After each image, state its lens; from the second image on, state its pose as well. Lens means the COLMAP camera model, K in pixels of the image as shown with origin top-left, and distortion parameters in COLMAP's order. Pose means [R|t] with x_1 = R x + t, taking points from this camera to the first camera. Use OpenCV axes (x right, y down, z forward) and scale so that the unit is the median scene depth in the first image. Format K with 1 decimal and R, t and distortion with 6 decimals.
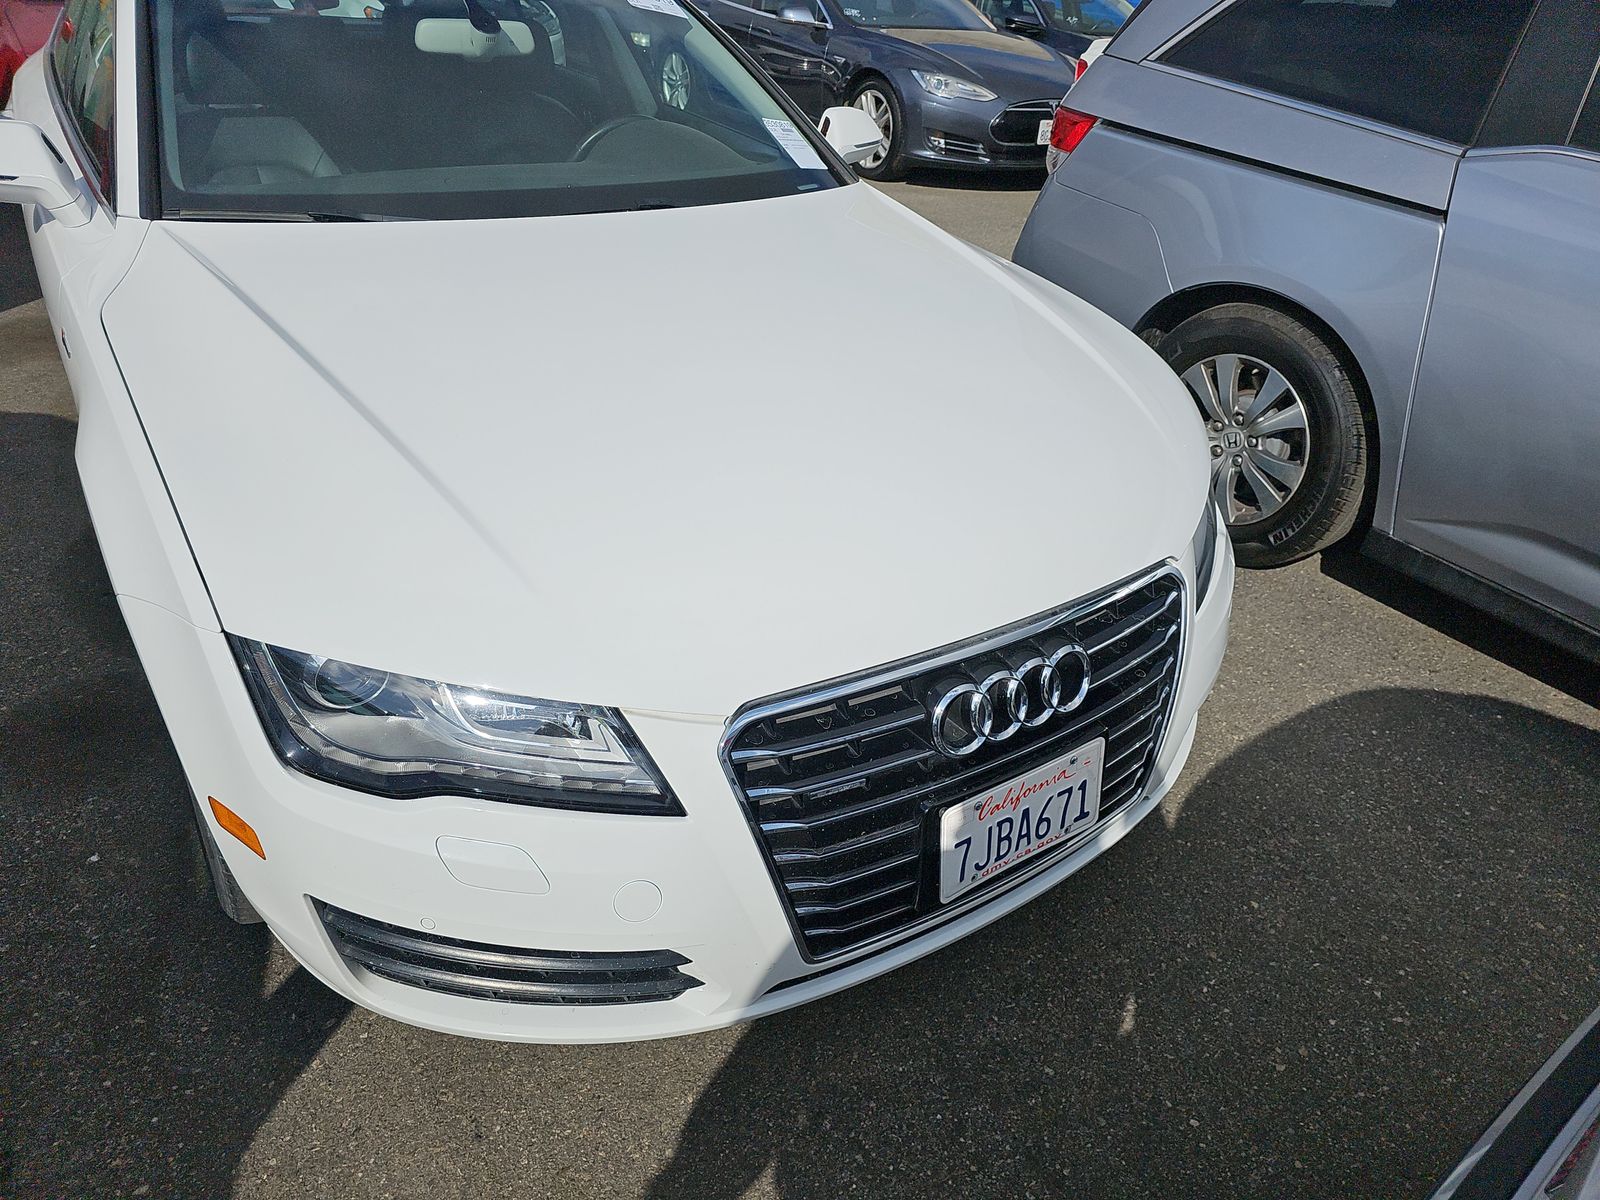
lens RADIAL K [[1076.9, 0, 831.7], [0, 1076.9, 585.2], [0, 0, 1]] dist [0.042661, -0.039127]
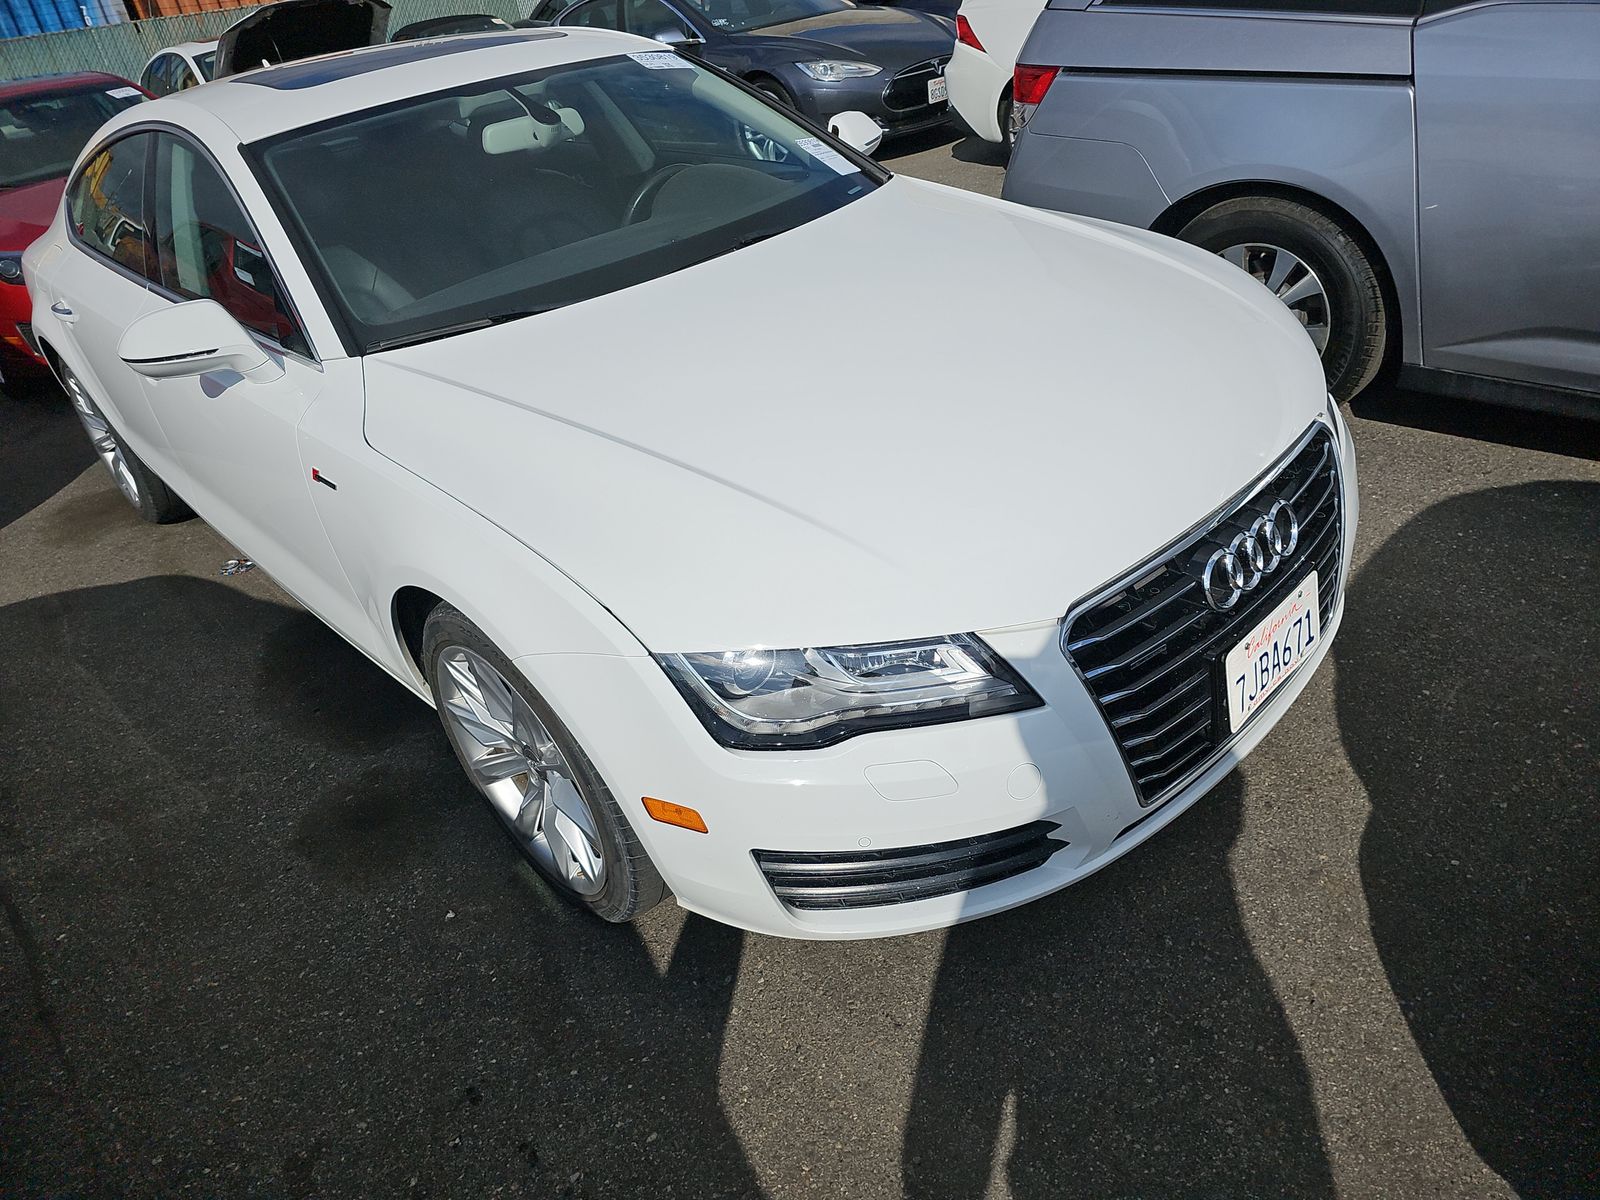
lens RADIAL K [[1076.9, 0, 805.9], [0, 1076.9, 598.3], [0, 0, 1]] dist [0.042661, -0.039127]
pose [[0.966266, -0.254825, 0.037331, -0.262663], [0.254123, 0.966909, 0.022556, -0.000604], [-0.041844, -0.012308, 0.999048, -0.137428]]
